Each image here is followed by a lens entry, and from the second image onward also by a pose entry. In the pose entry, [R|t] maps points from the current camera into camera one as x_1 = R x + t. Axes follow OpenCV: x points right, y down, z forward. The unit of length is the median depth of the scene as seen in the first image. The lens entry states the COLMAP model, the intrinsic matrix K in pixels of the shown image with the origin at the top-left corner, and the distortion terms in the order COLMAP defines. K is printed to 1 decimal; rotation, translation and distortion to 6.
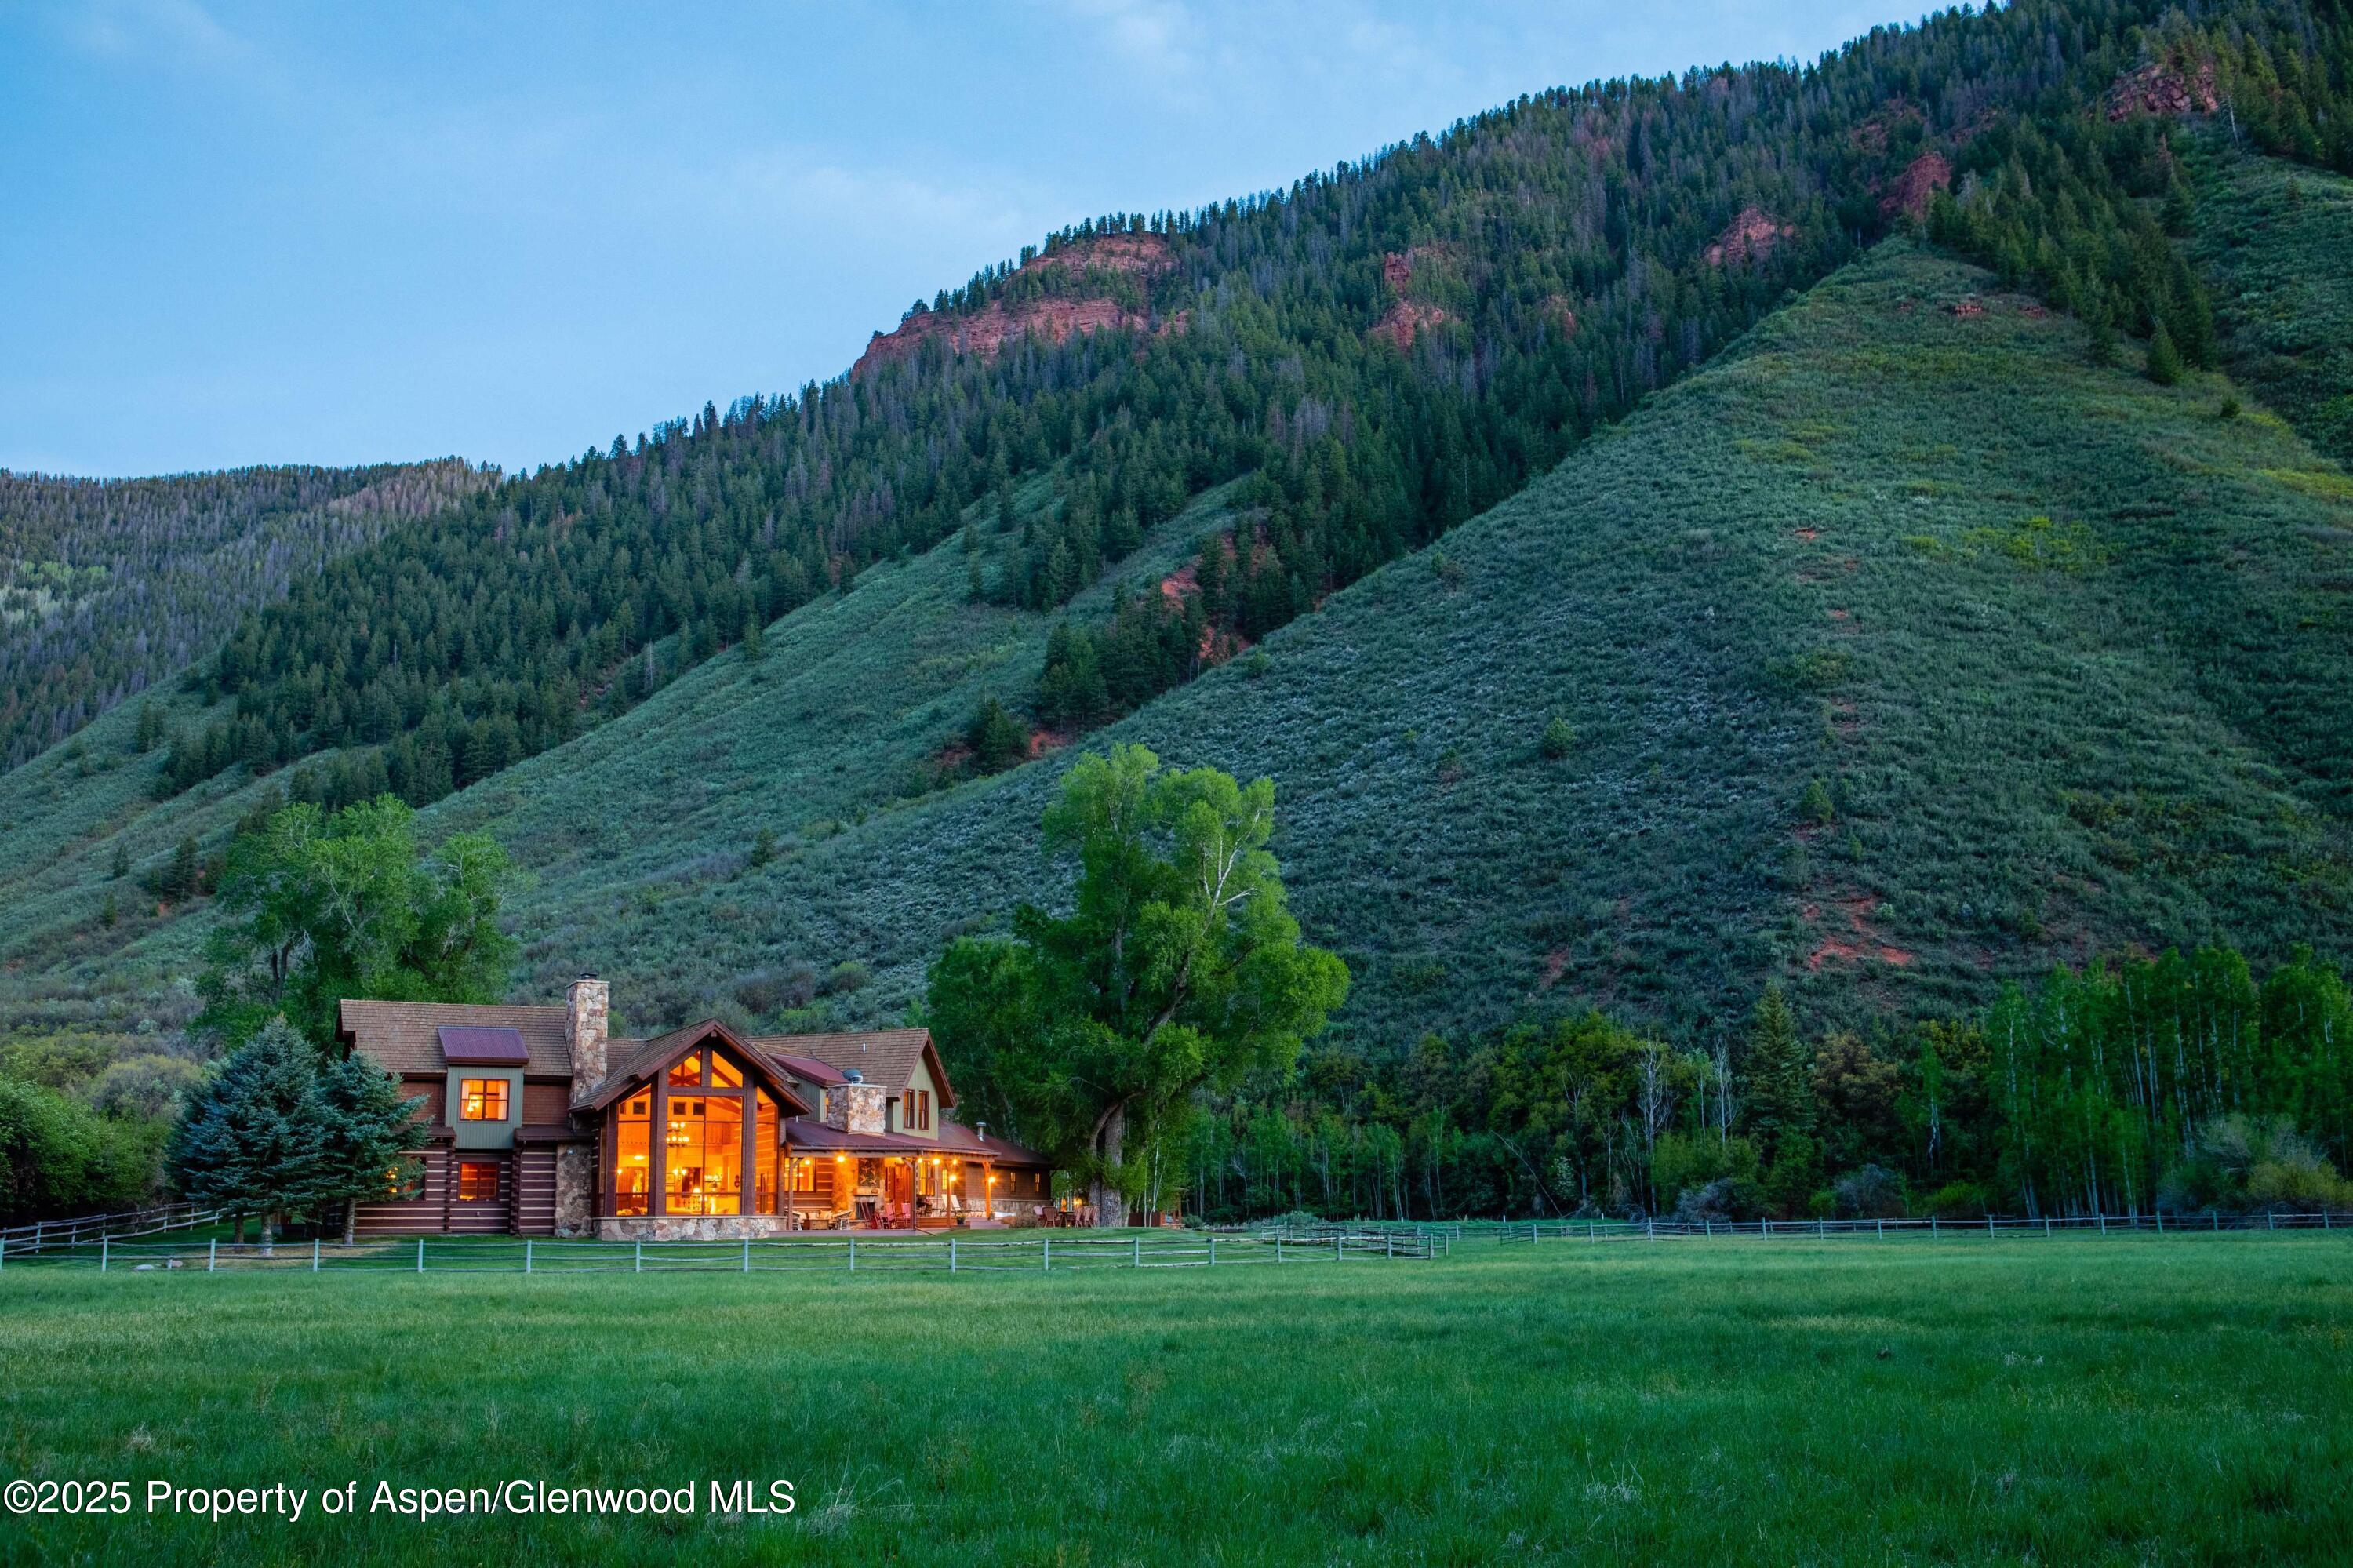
lens RADIAL K [[2125.8, 0, 1176.5], [0, 2125.8, 784.0], [0, 0, 1]] dist [-0.078894, 0.095227]
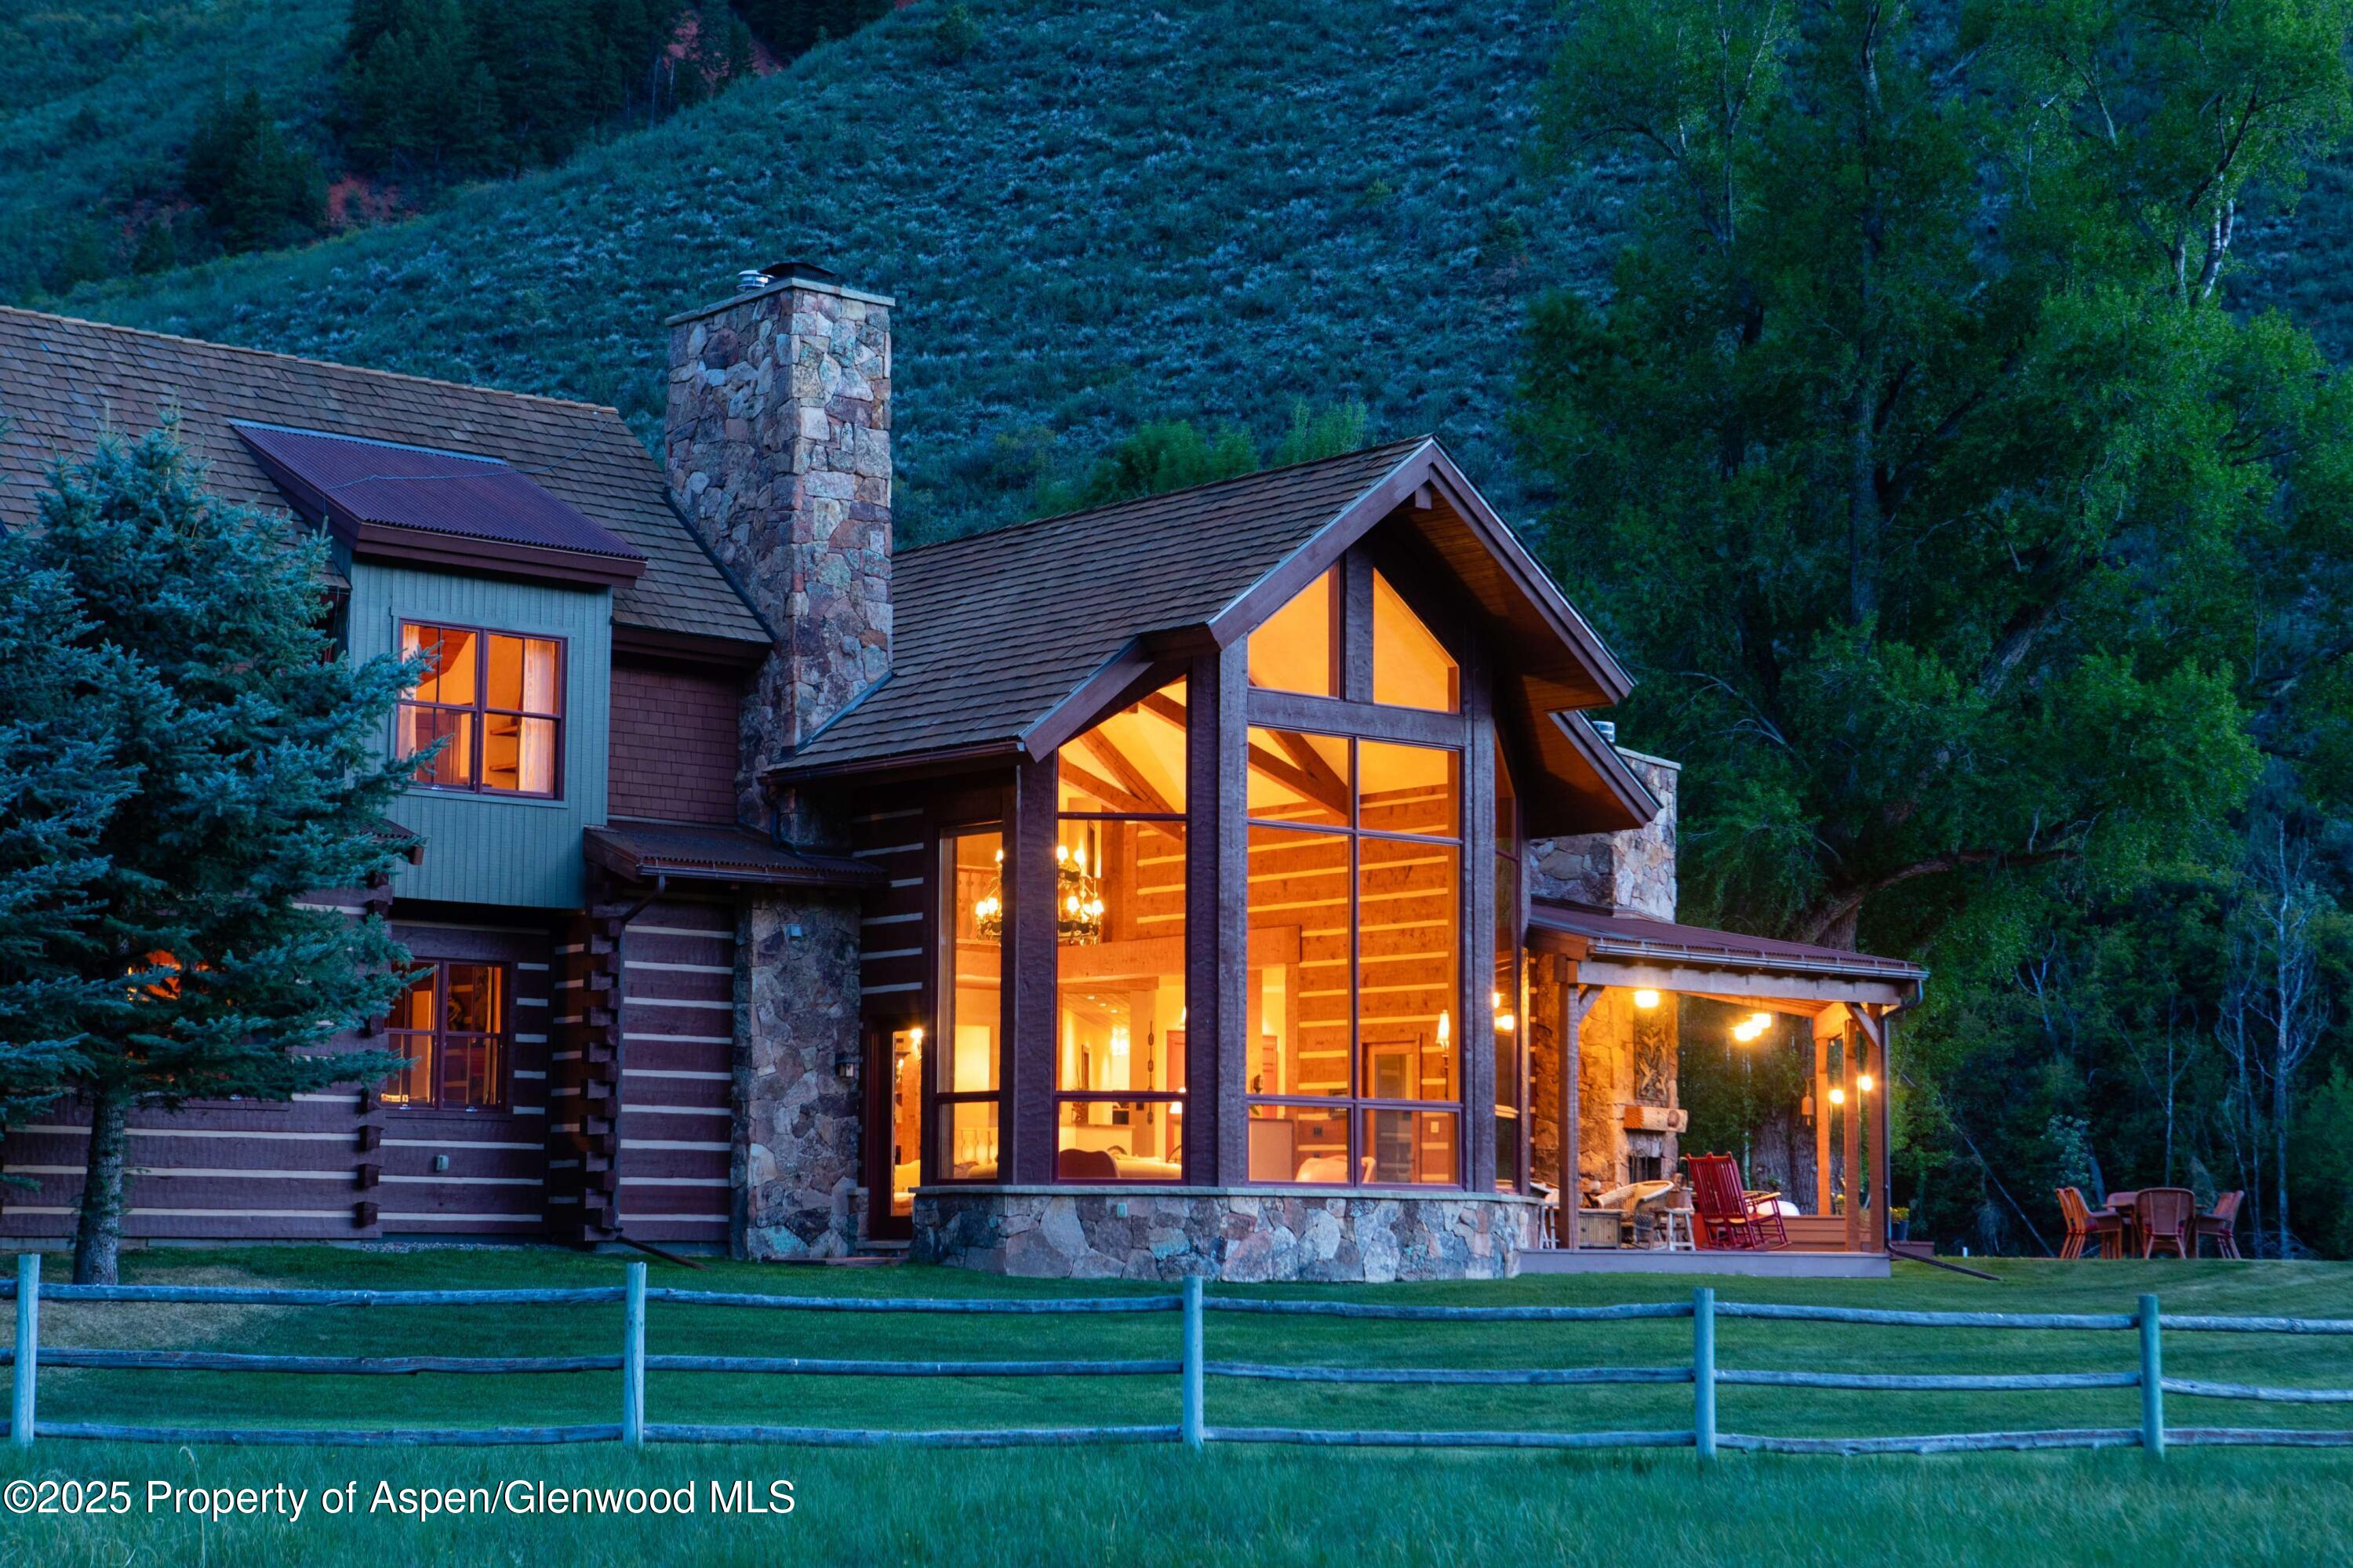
lens RADIAL K [[3964.9, 0, 1176.5], [0, 3964.9, 784.0], [0, 0, 1]] dist [0.043473, 0.162033]
pose [[0.973343, 0.050580, 0.223706, -0.107432], [-0.070071, 0.994324, 0.080062, 0.035060], [-0.218386, -0.093603, 0.971363, 0.159715]]
